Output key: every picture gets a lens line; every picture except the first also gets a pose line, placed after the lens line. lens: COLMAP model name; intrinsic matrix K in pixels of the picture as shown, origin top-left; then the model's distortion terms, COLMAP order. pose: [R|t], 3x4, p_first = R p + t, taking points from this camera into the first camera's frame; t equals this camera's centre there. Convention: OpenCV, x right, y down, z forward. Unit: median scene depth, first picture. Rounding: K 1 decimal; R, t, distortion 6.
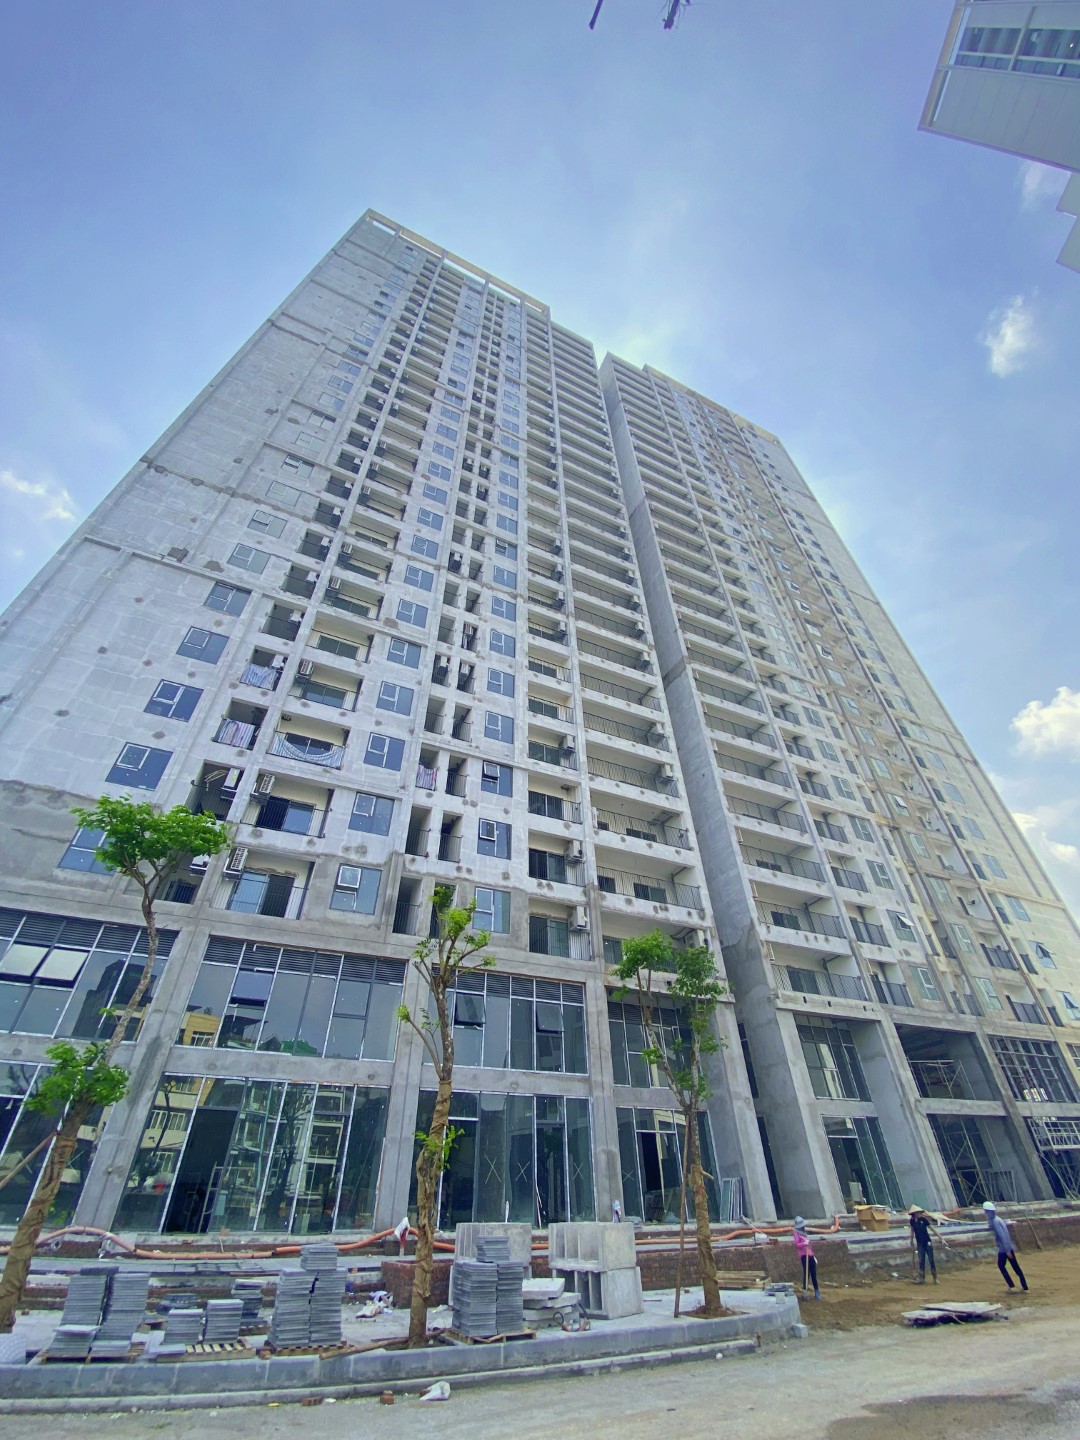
lens RADIAL K [[584.5, 0, 569.7], [0, 584.5, 721.4], [0, 0, 1]] dist [0.000863, -0.006085]
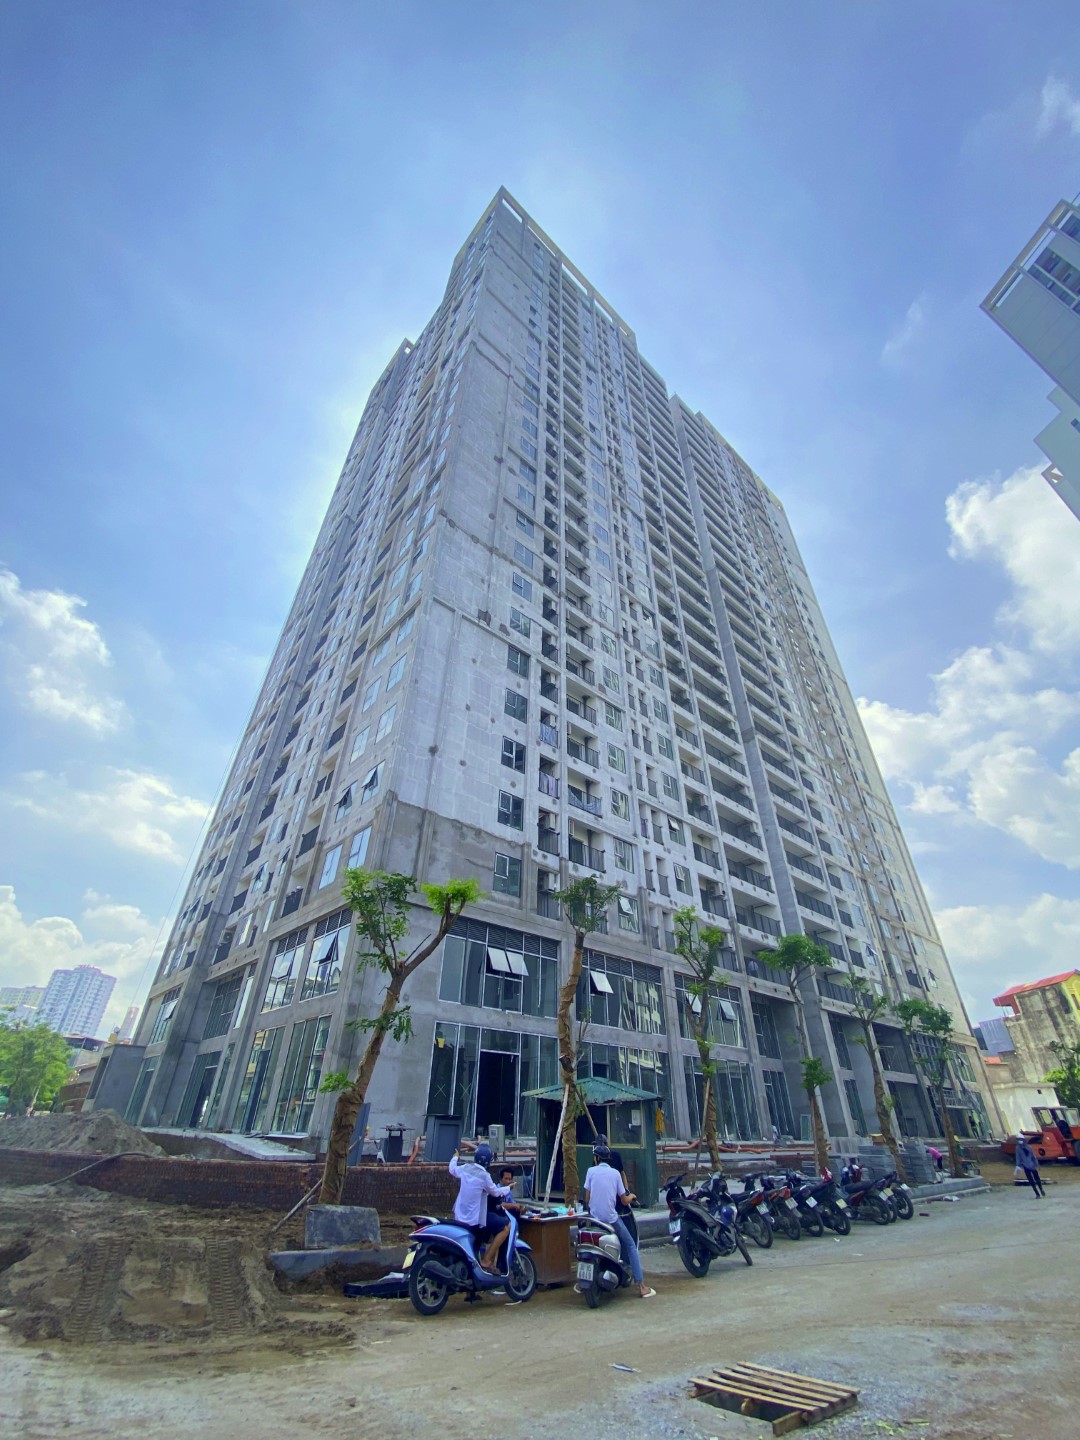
lens RADIAL K [[584.5, 0, 554.8], [0, 584.5, 723.2], [0, 0, 1]] dist [0.000863, -0.006085]
pose [[0.959487, 0.190009, 0.208041, -0.679866], [-0.208543, 0.975439, 0.070909, -0.170173], [-0.189458, -0.111422, 0.975547, -0.226755]]
